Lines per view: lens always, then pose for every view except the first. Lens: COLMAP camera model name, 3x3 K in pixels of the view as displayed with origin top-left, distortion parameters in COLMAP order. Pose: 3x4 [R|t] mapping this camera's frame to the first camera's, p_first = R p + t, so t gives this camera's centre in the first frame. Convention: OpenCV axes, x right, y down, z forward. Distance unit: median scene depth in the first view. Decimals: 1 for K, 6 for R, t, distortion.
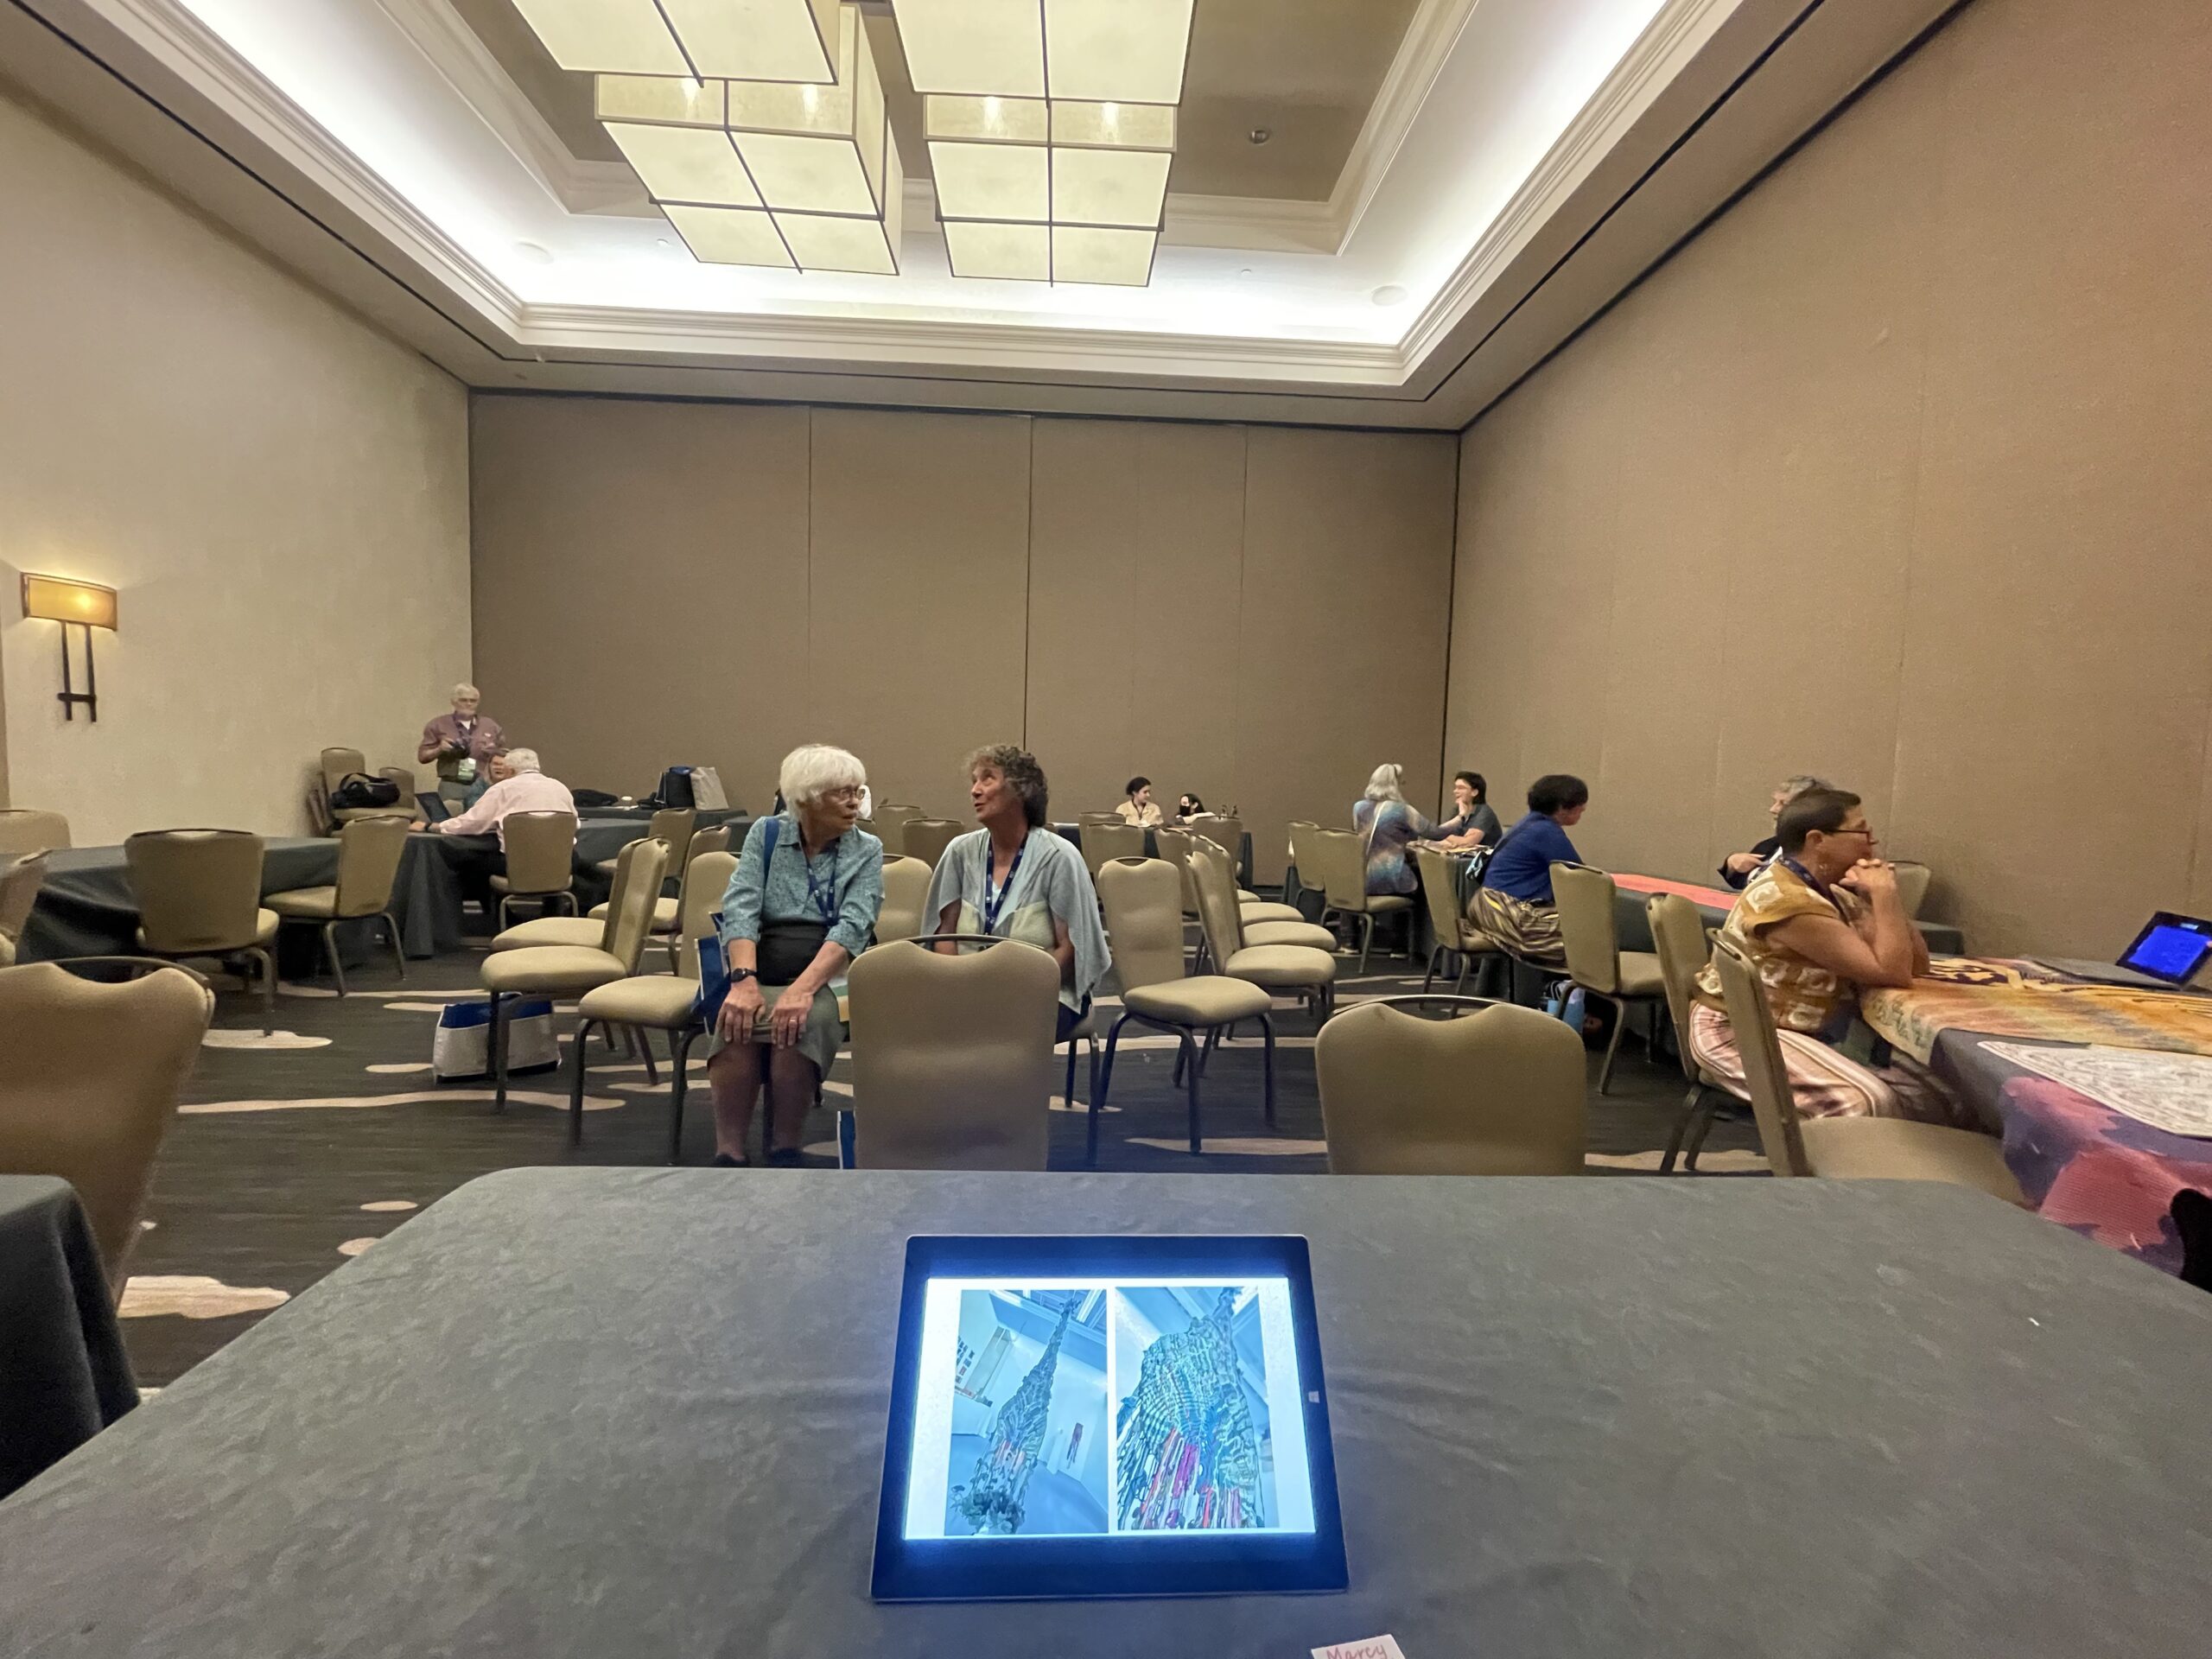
lens RADIAL K [[887.2, 0, 1106.0], [0, 887.2, 829.5], [0, 0, 1]] dist [-0.002425, -0.000689]
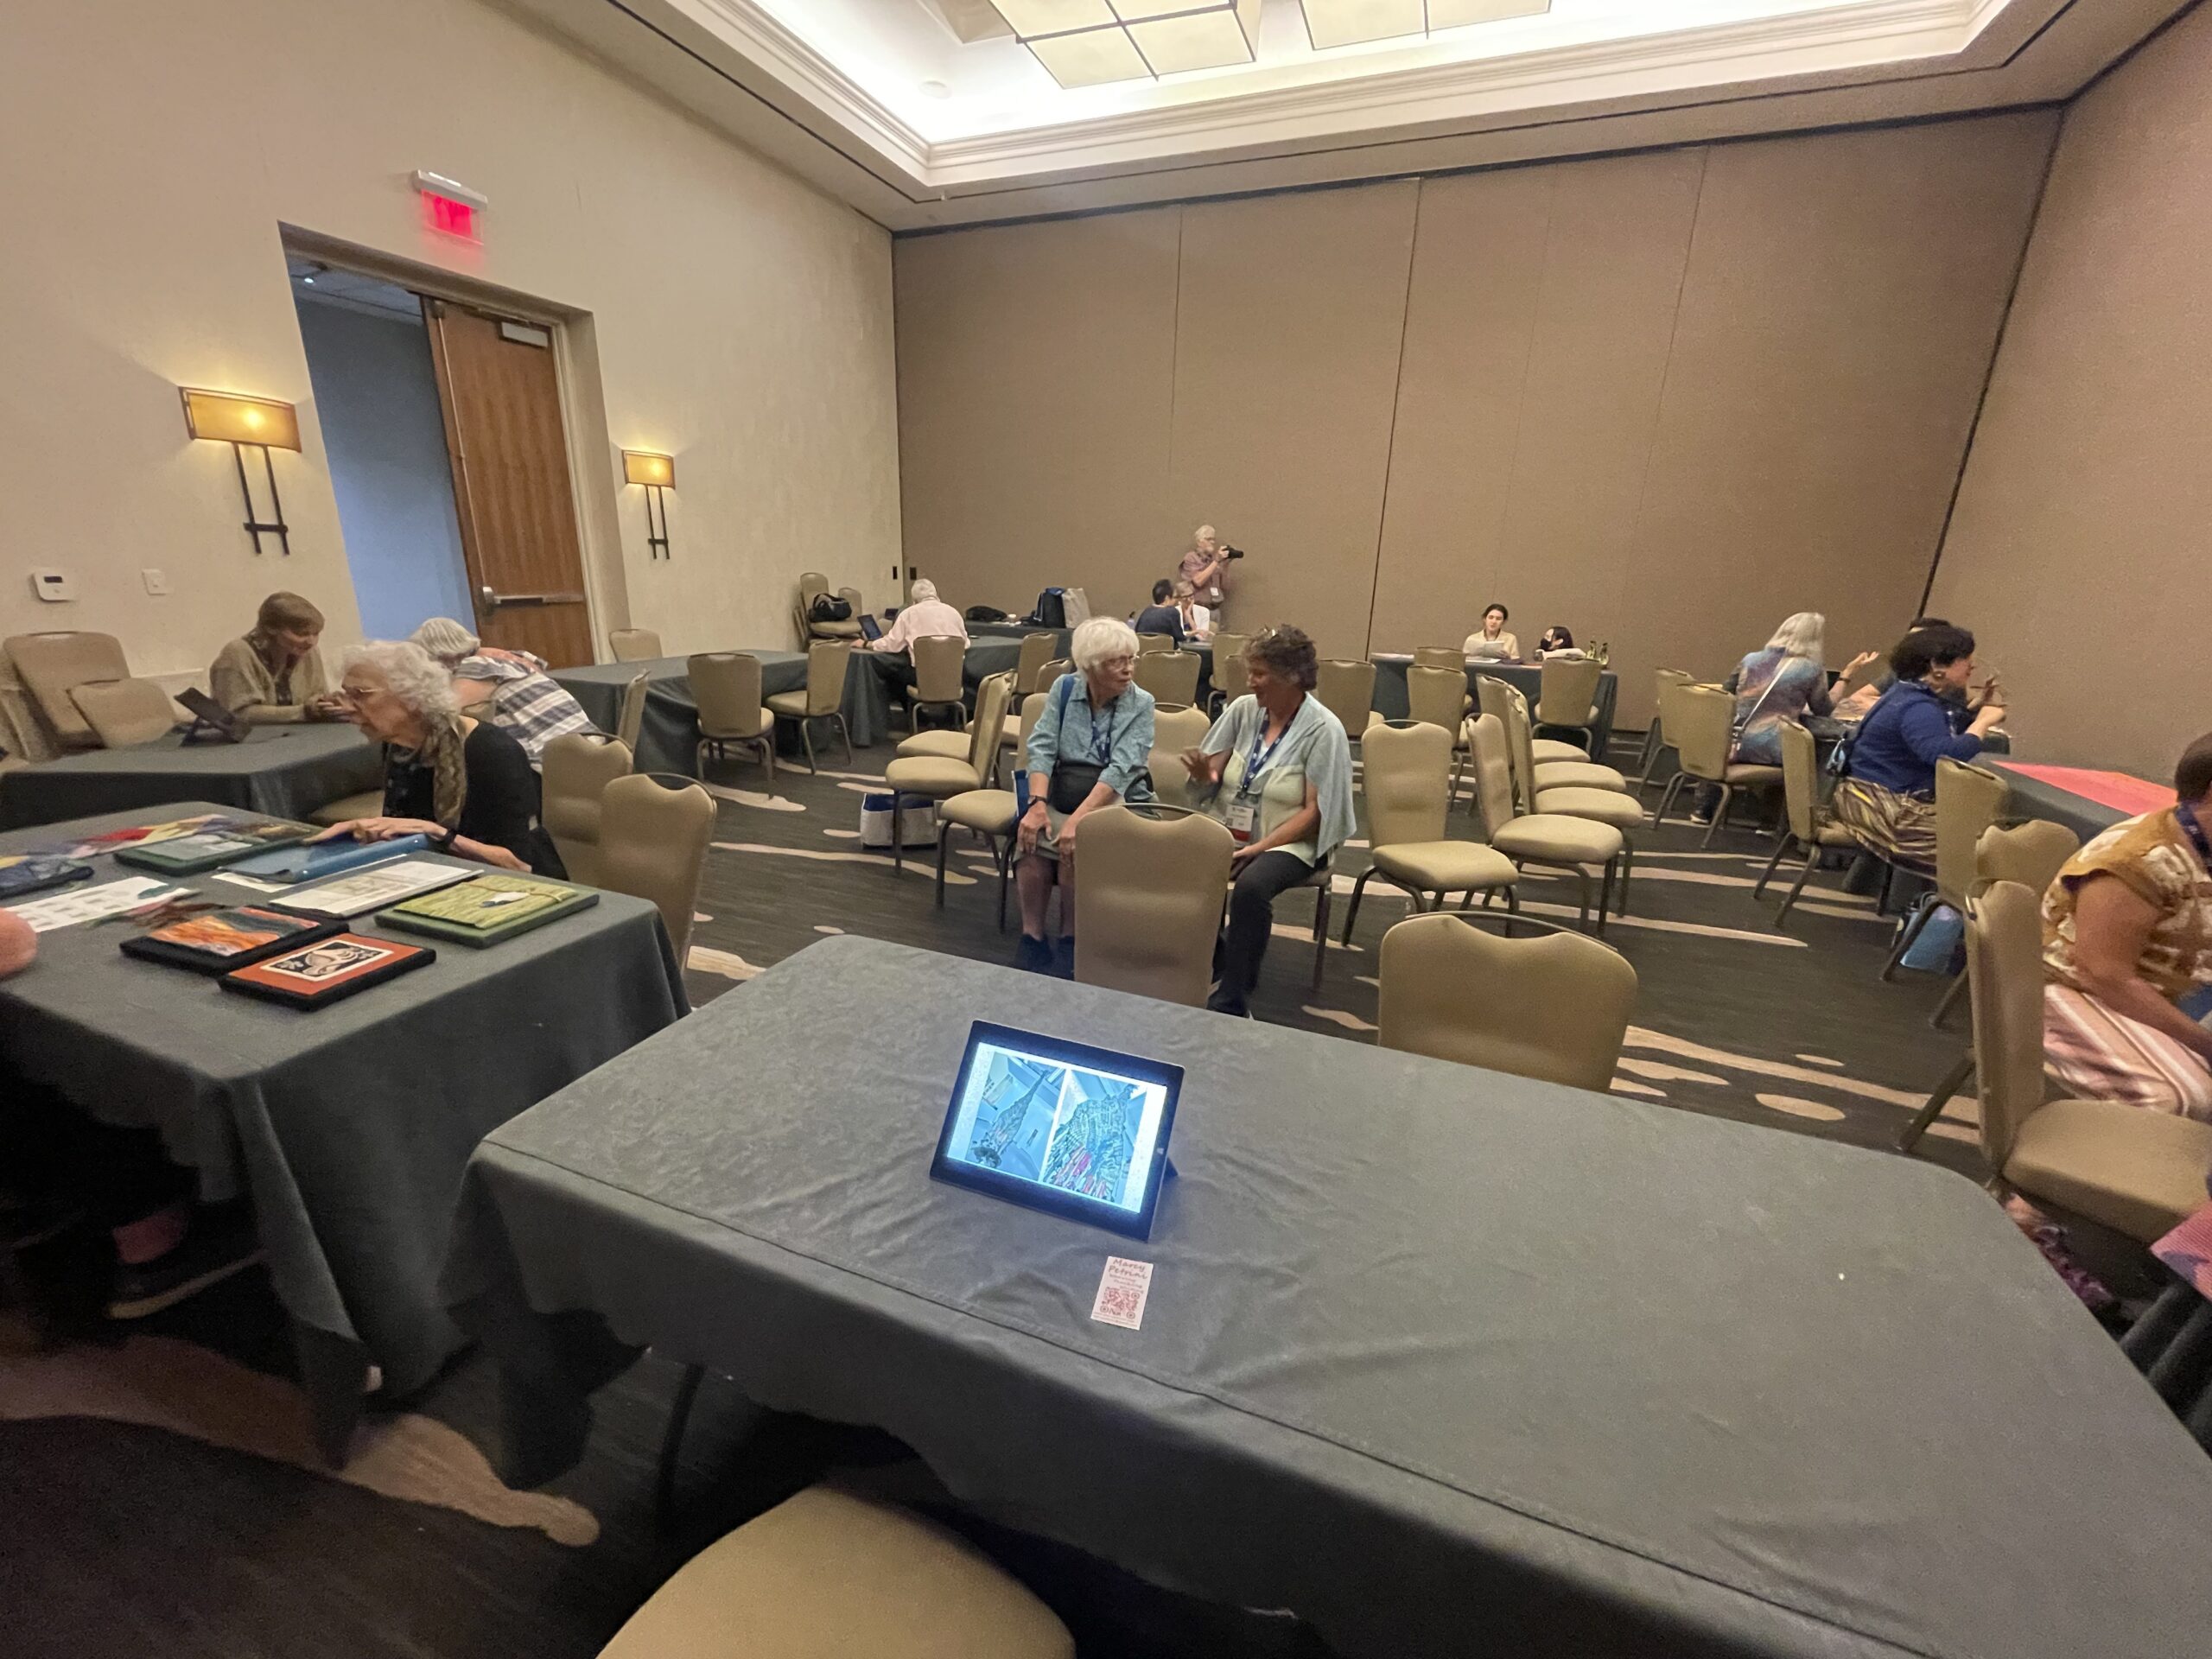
lens RADIAL K [[887.2, 0, 1106.0], [0, 887.2, 829.5], [0, 0, 1]] dist [-0.002425, -0.000689]
pose [[0.913591, 0.118595, -0.388955, 0.129672], [-0.031401, 0.974245, 0.223297, -0.063848], [0.405419, -0.191789, 0.893785, -0.085039]]
